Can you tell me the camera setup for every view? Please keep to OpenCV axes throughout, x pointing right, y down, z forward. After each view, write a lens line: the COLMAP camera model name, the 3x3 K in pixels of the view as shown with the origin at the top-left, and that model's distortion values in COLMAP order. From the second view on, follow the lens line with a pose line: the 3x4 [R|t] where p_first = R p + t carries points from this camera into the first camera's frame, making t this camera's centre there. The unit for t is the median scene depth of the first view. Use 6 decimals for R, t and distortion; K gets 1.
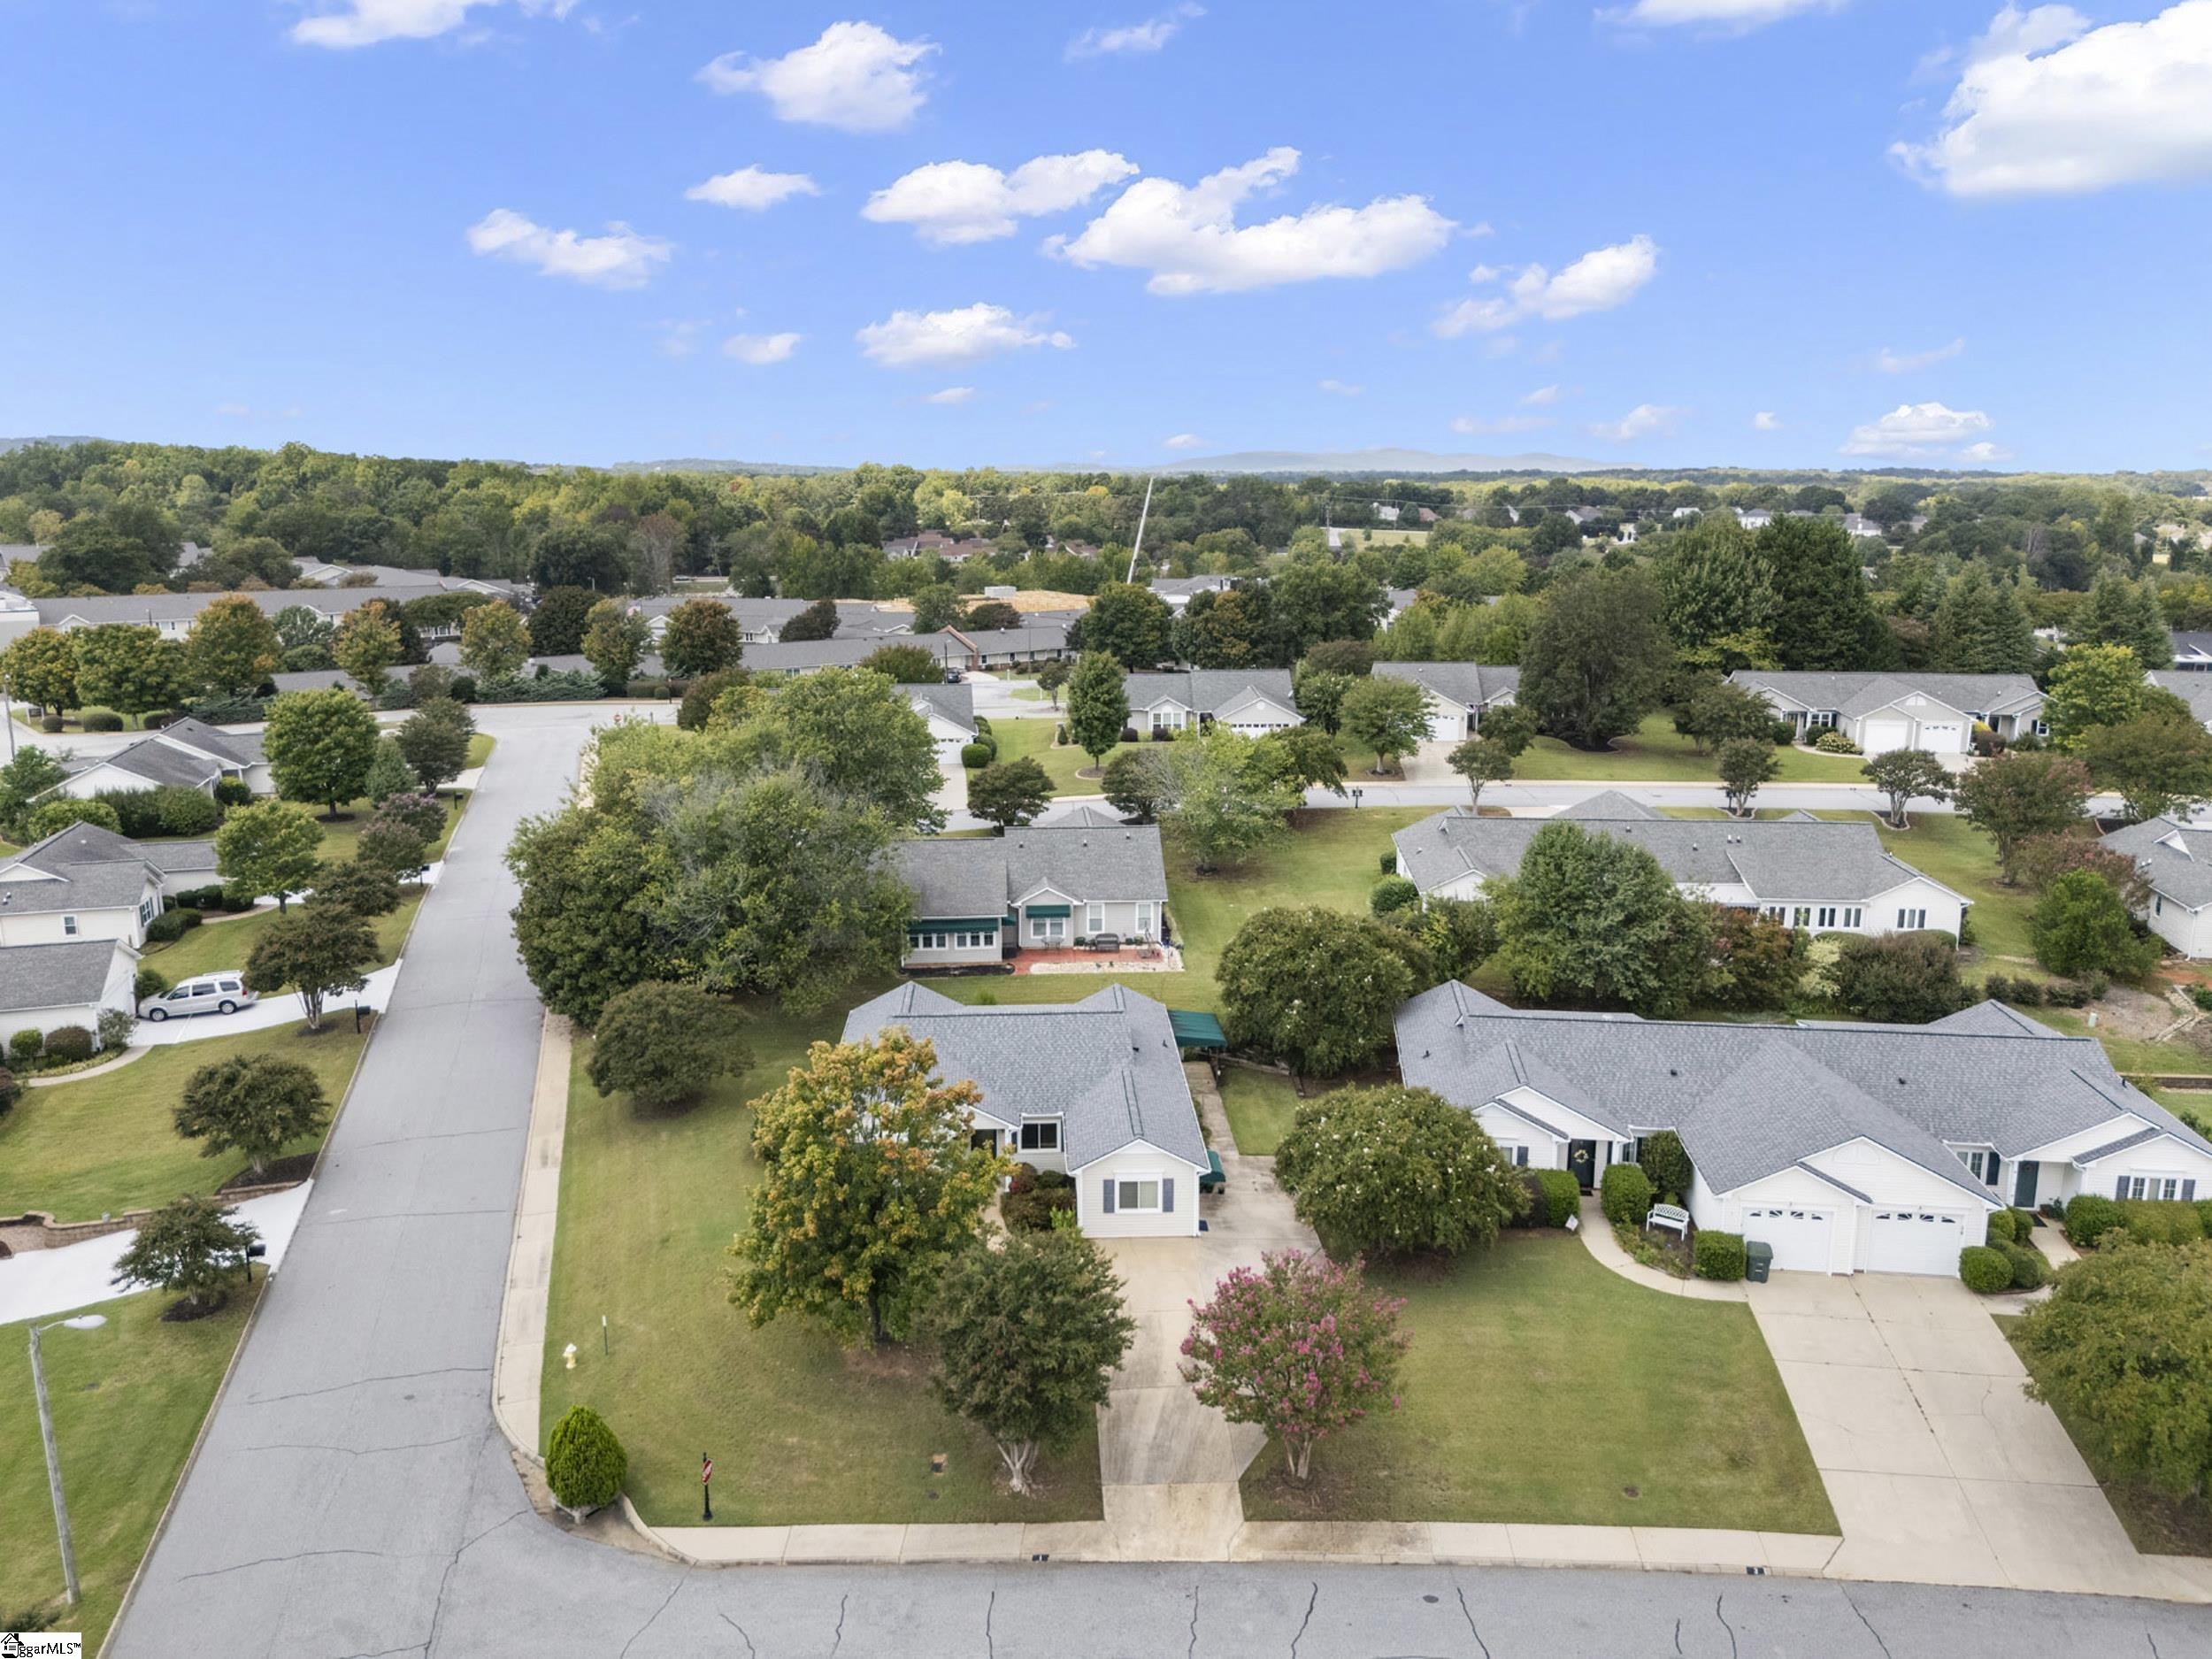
lens RADIAL K [[1666.5, 0, 1106.0], [0, 1666.5, 829.5], [0, 0, 1]] dist [0.116105, -0.165805]
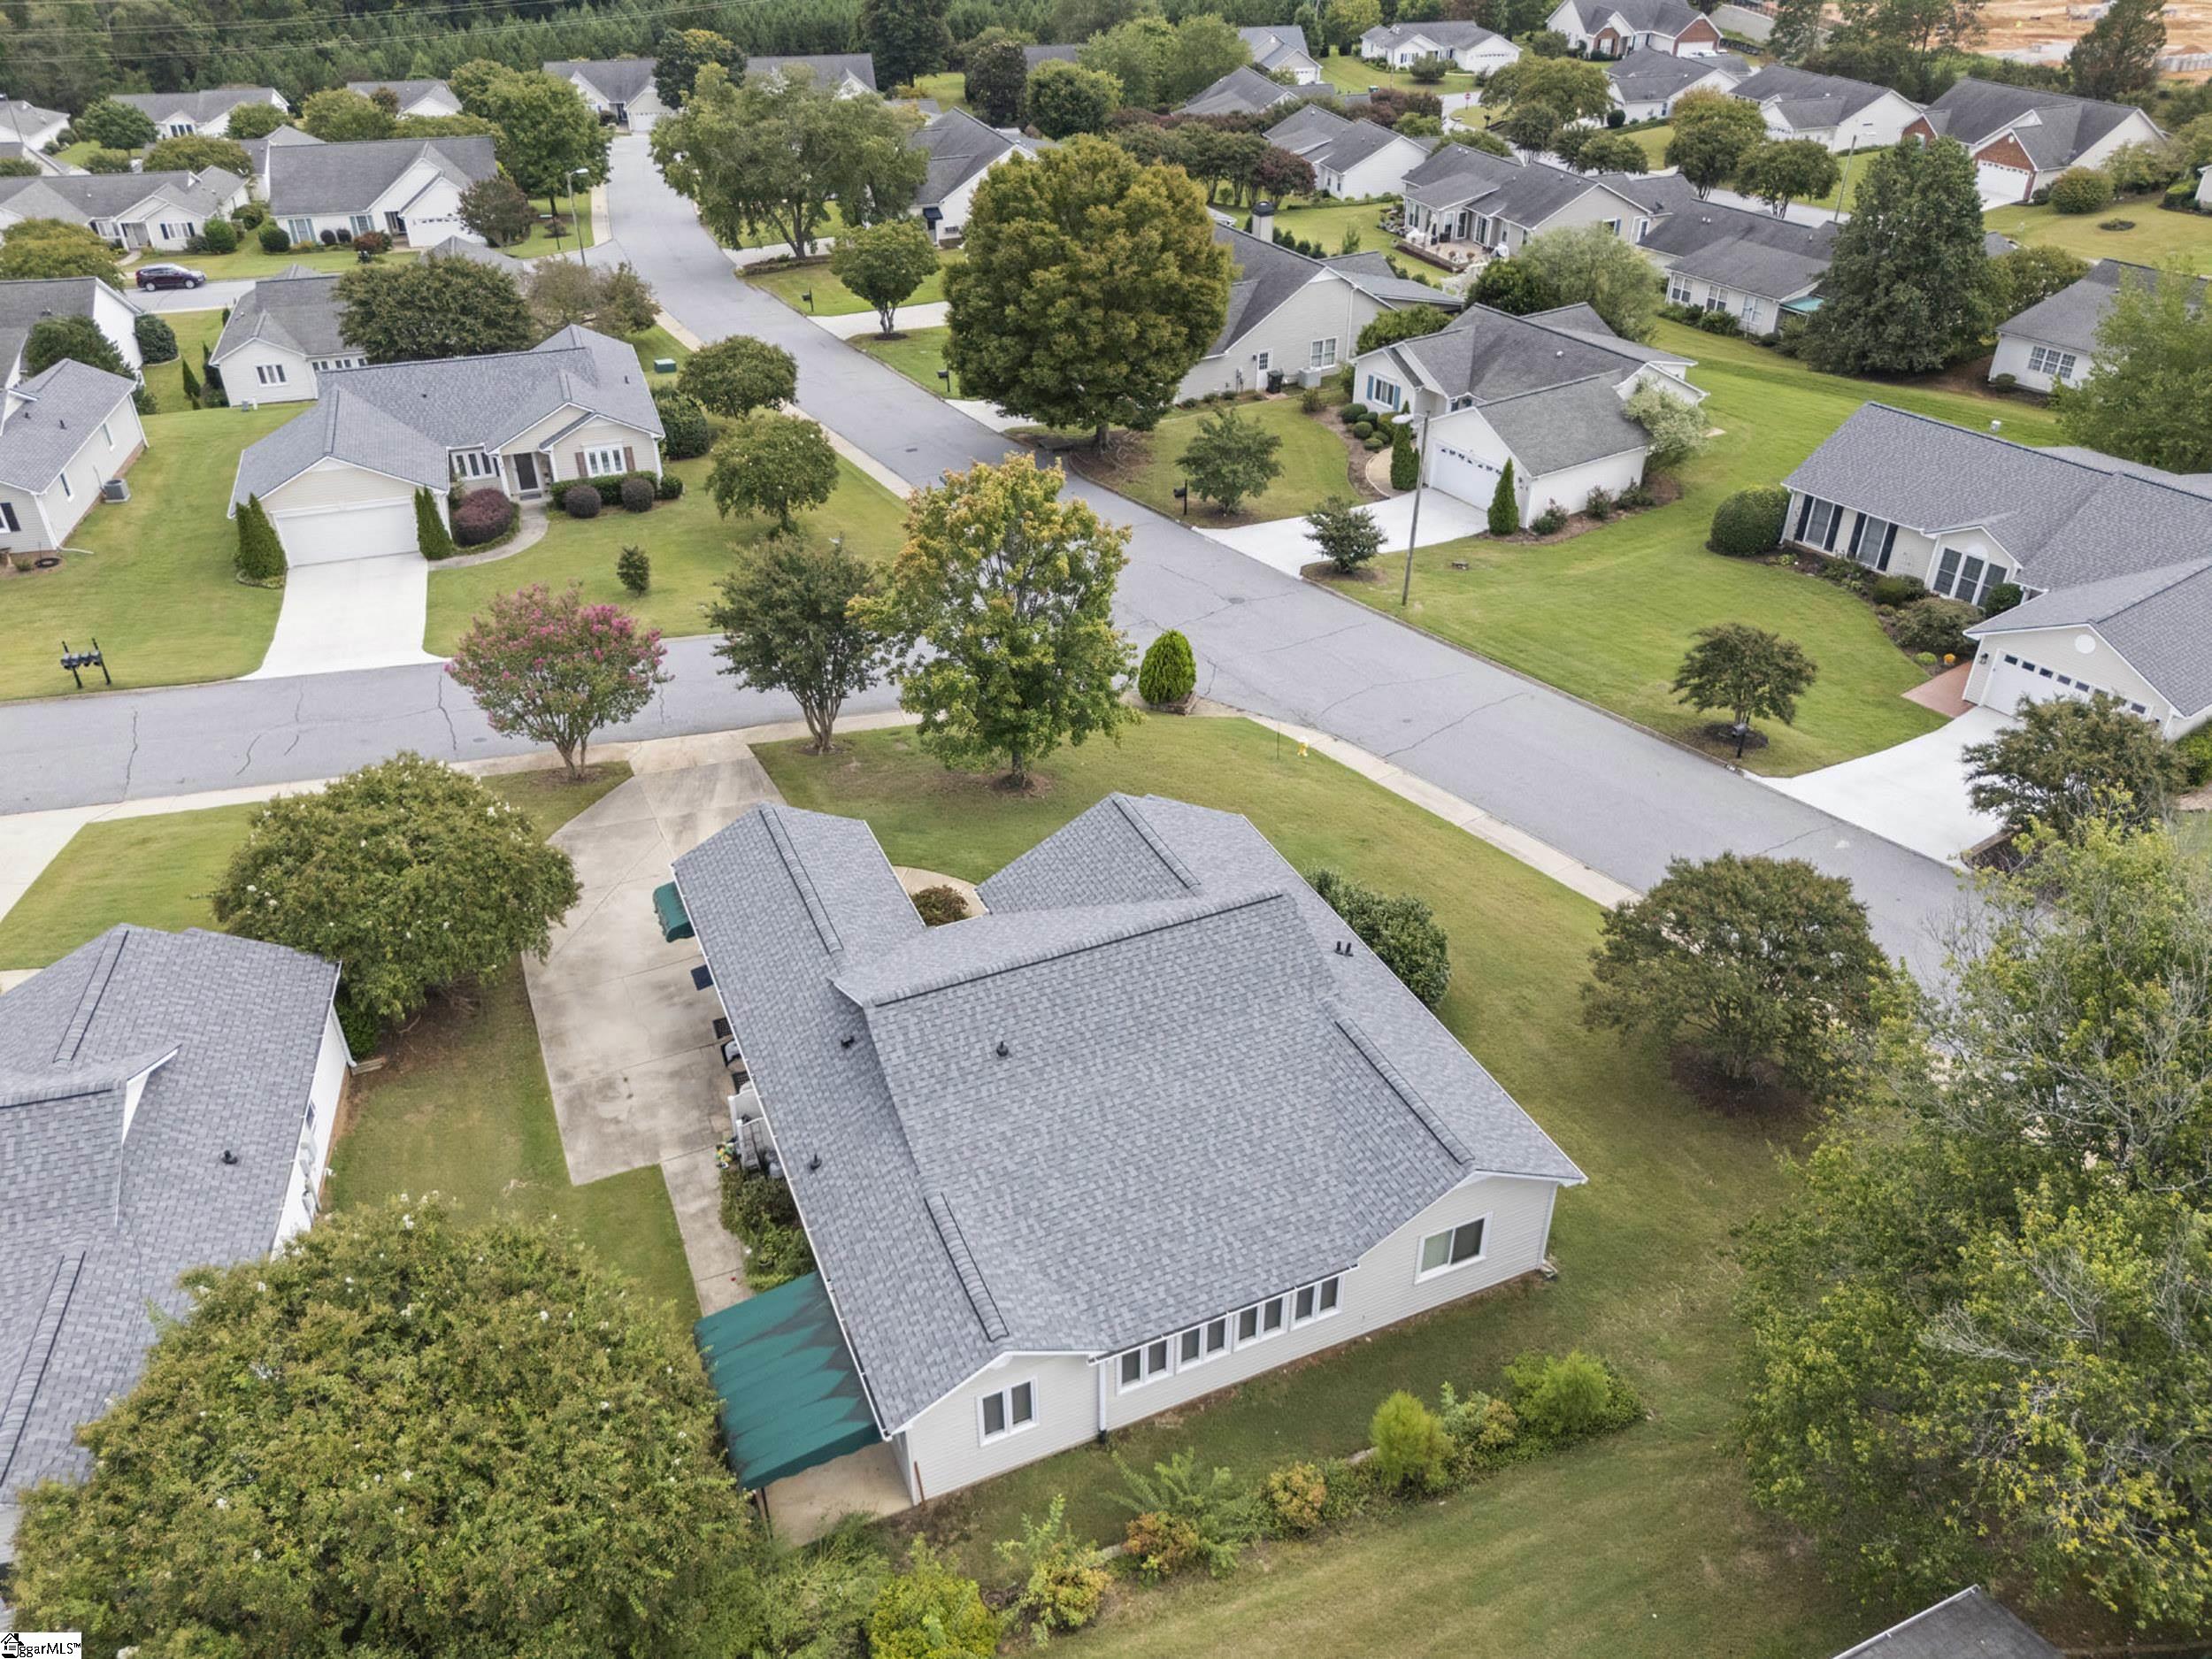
lens RADIAL K [[1666.5, 0, 1106.0], [0, 1666.5, 829.5], [0, 0, 1]] dist [0.116105, -0.165805]
pose [[-0.937778, 0.197561, -0.285555, 0.060788], [-0.054689, 0.728070, 0.683317, -0.217379], [0.342901, 0.656417, -0.671964, 1.065559]]
